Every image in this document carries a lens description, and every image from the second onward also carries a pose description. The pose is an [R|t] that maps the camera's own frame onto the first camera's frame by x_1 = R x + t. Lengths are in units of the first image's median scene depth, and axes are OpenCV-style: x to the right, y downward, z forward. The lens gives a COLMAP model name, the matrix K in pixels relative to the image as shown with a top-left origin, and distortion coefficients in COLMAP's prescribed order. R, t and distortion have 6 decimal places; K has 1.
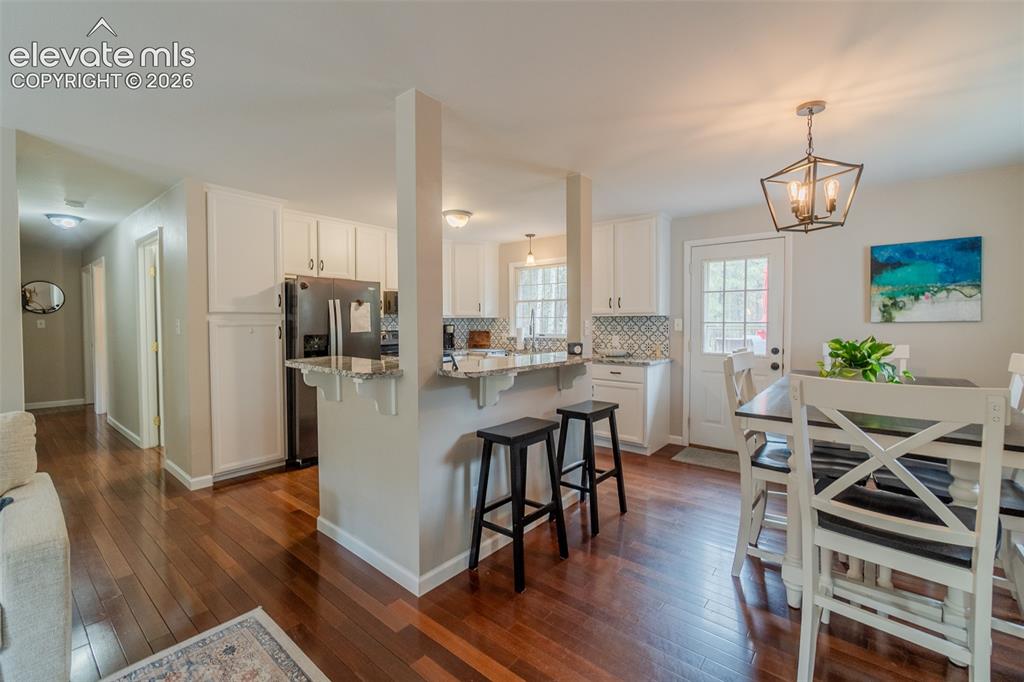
lens RADIAL K [[441.0, 0, 508.6], [0, 441.0, 330.9], [0, 0, 1]] dist [0.015493, 0.000153]
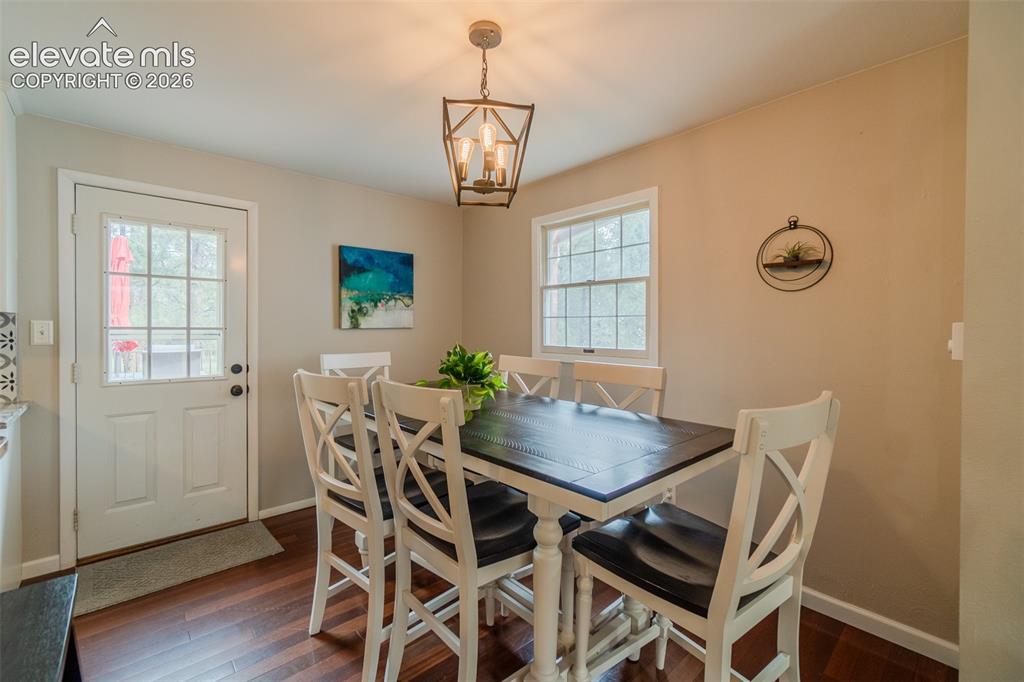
lens RADIAL K [[435.1, 0, 502.6], [0, 435.1, 334.7], [0, 0, 1]] dist [-0.006970, 0.000272]
pose [[0.158094, -0.011368, 0.987359, -0.012865], [0.015759, 0.999835, 0.008989, -0.009079], [-0.987298, 0.014138, 0.158247, 0.494585]]
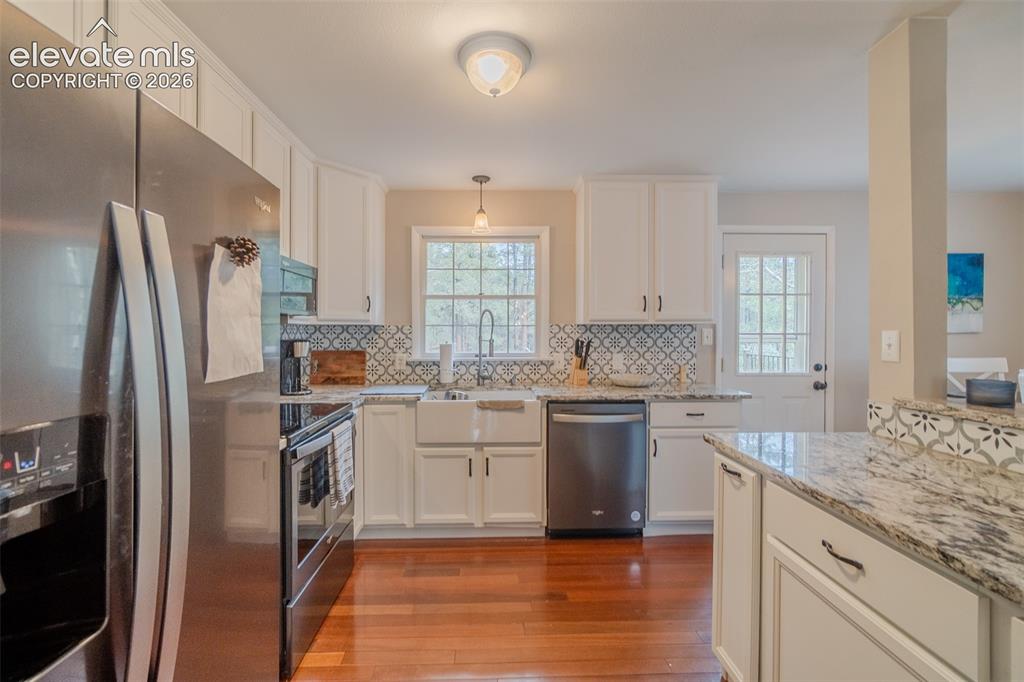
lens RADIAL K [[435.1, 0, 502.6], [0, 435.1, 334.7], [0, 0, 1]] dist [-0.006970, 0.000272]
pose [[0.760153, -0.003081, 0.649737, -0.408922], [0.013628, 0.999844, -0.011203, -0.016873], [-0.649601, 0.017371, 0.760077, 0.796816]]
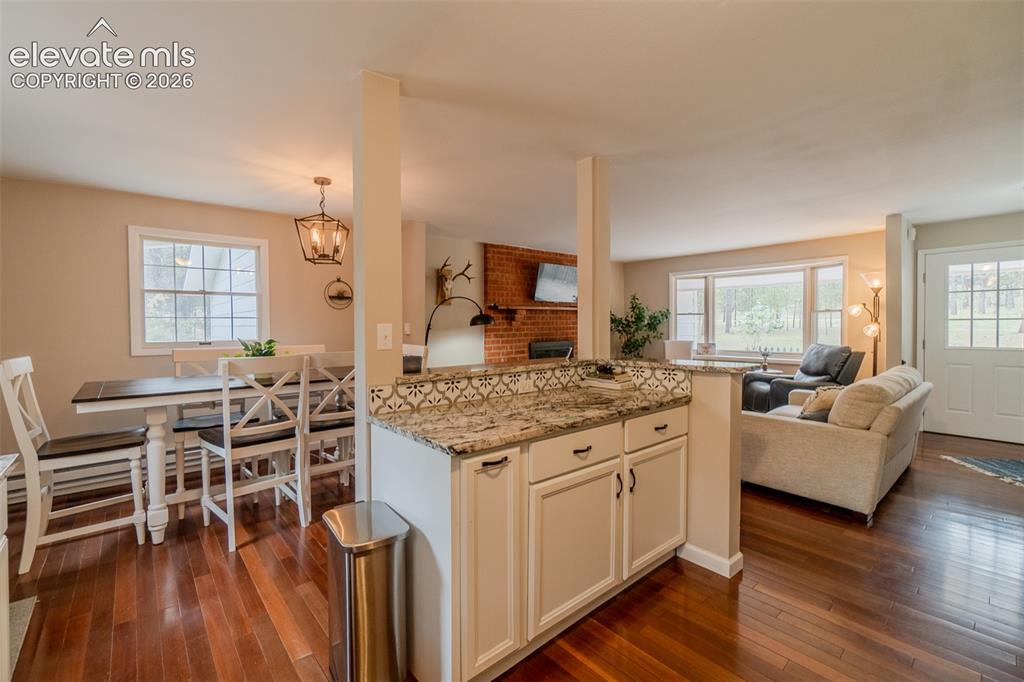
lens RADIAL K [[435.1, 0, 502.6], [0, 435.1, 334.7], [0, 0, 1]] dist [-0.006970, 0.000272]
pose [[-0.982075, 0.001236, 0.188487, -0.106147], [0.009691, 0.998987, 0.043943, -0.028821], [-0.188242, 0.044982, -0.981092, 1.308694]]
